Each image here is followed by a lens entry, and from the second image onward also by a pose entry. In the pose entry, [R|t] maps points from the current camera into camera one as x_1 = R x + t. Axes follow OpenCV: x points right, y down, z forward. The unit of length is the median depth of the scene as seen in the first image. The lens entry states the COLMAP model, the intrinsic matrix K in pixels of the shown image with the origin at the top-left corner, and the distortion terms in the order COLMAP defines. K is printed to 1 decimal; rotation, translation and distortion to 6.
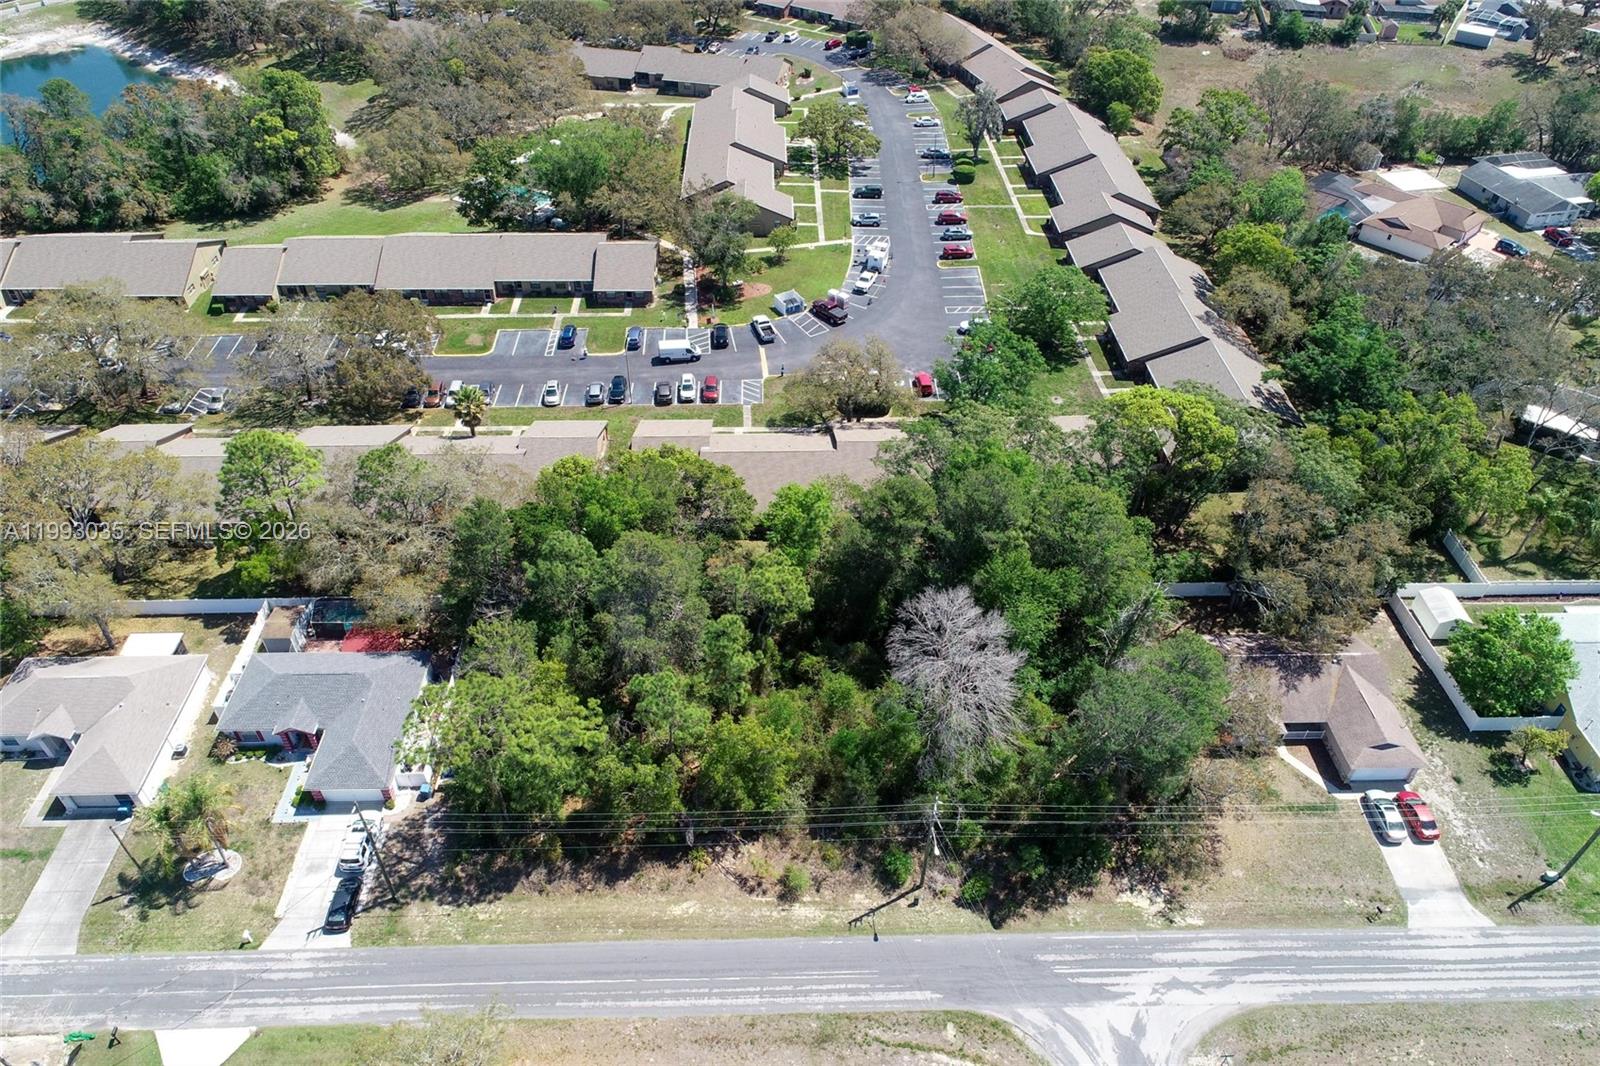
lens RADIAL K [[1074.2, 0, 800.0], [0, 1074.2, 533.0], [0, 0, 1]] dist [0.000042, -0.000818]
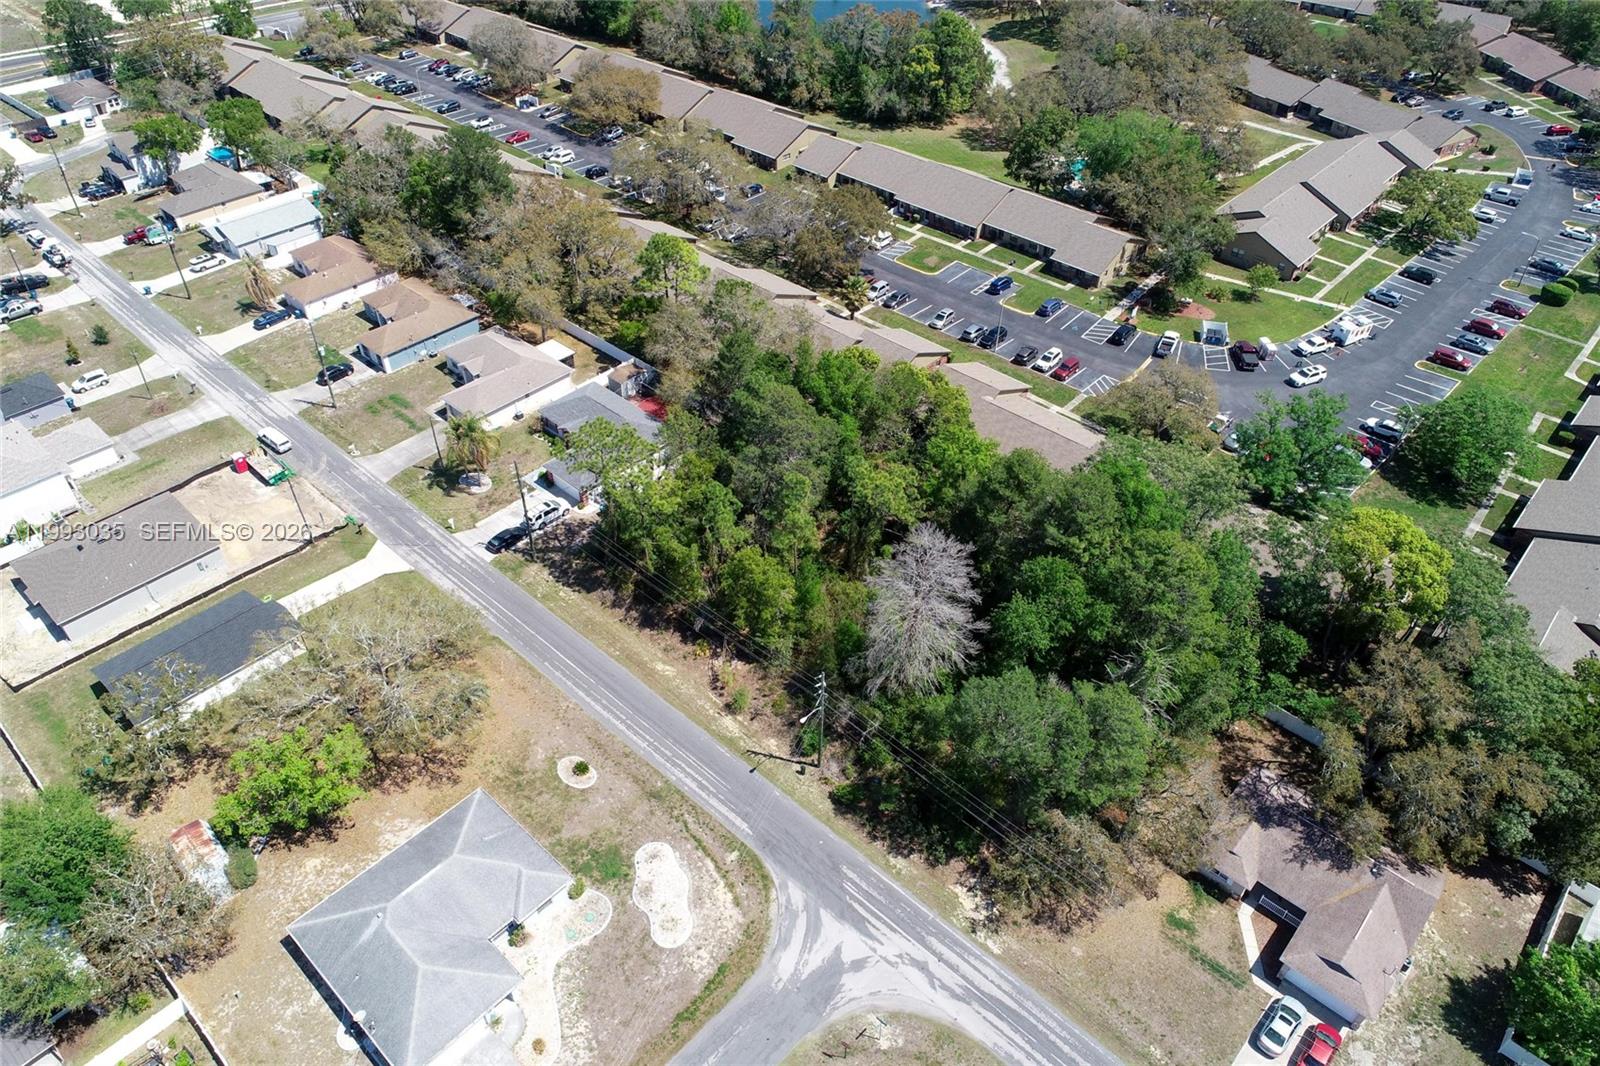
lens RADIAL K [[1074.2, 0, 800.0], [0, 1074.2, 533.0], [0, 0, 1]] dist [0.000042, -0.000818]
pose [[0.717416, 0.452746, -0.529467, 0.573023], [-0.457551, 0.879339, 0.131950, -0.021185], [0.525320, 0.147595, 0.838006, 0.023308]]
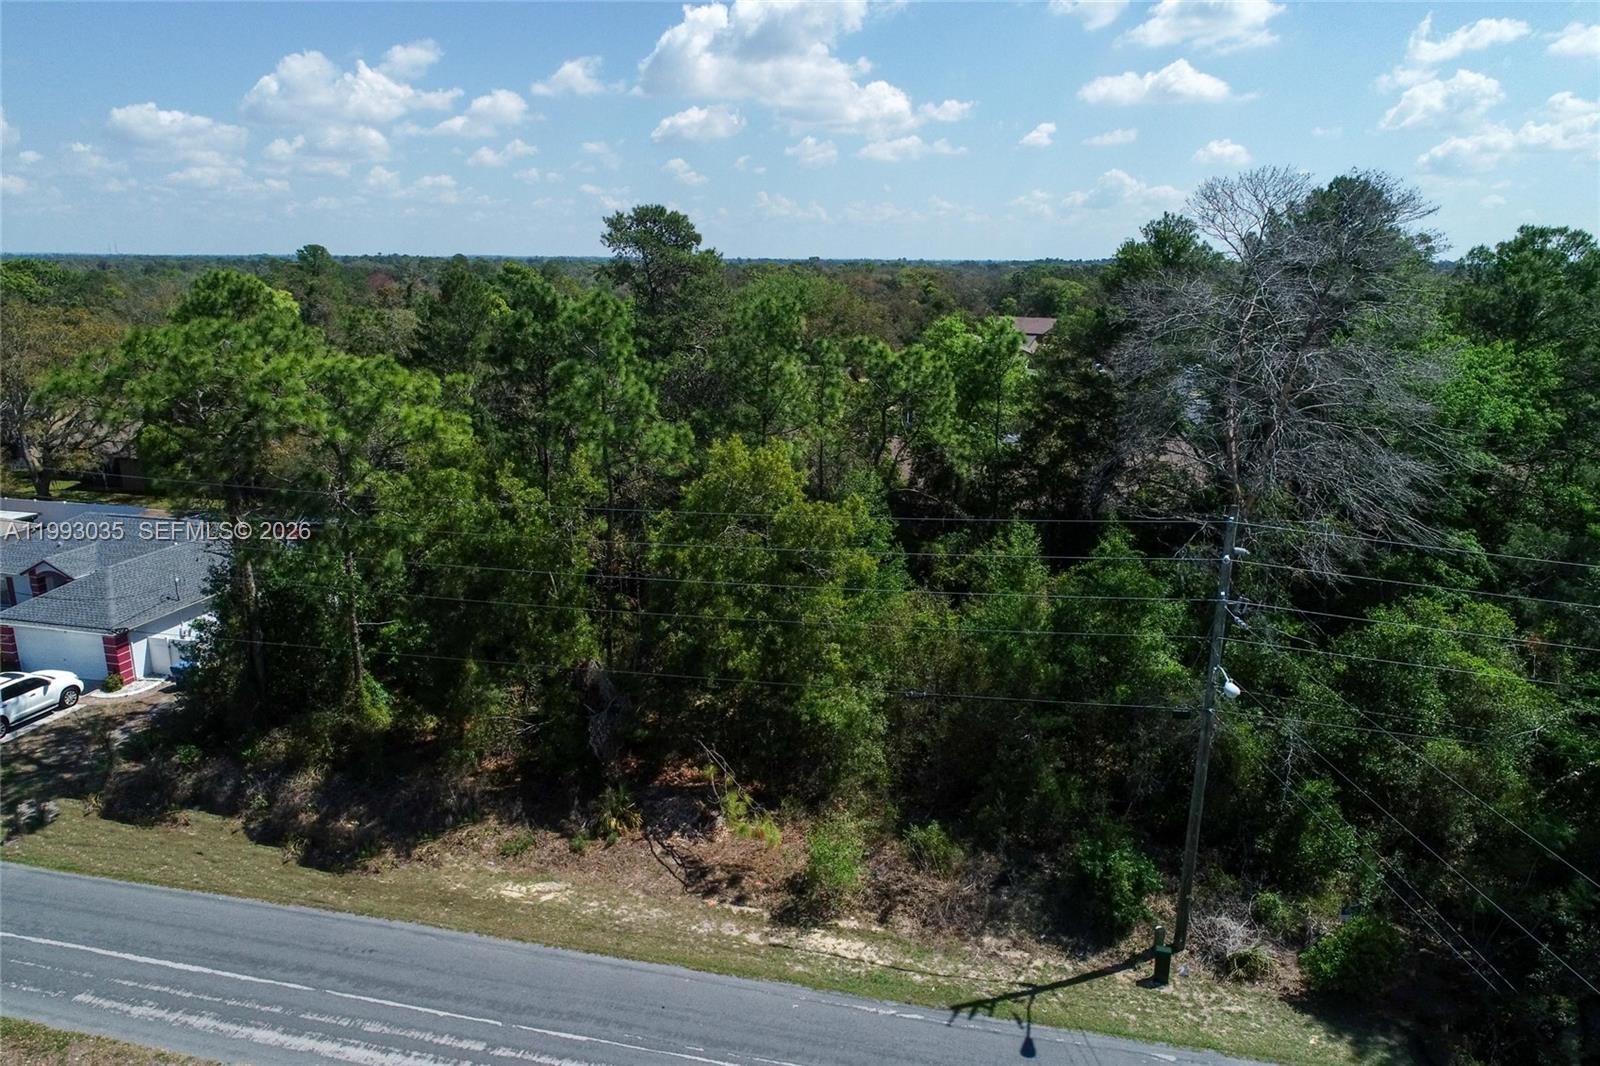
lens RADIAL K [[1074.2, 0, 800.0], [0, 1074.2, 533.0], [0, 0, 1]] dist [0.000042, -0.000818]
pose [[0.967005, 0.060806, -0.247396, 0.071415], [-0.165190, 0.888941, -0.427196, 0.375441], [0.193944, 0.453968, 0.869654, 0.609025]]
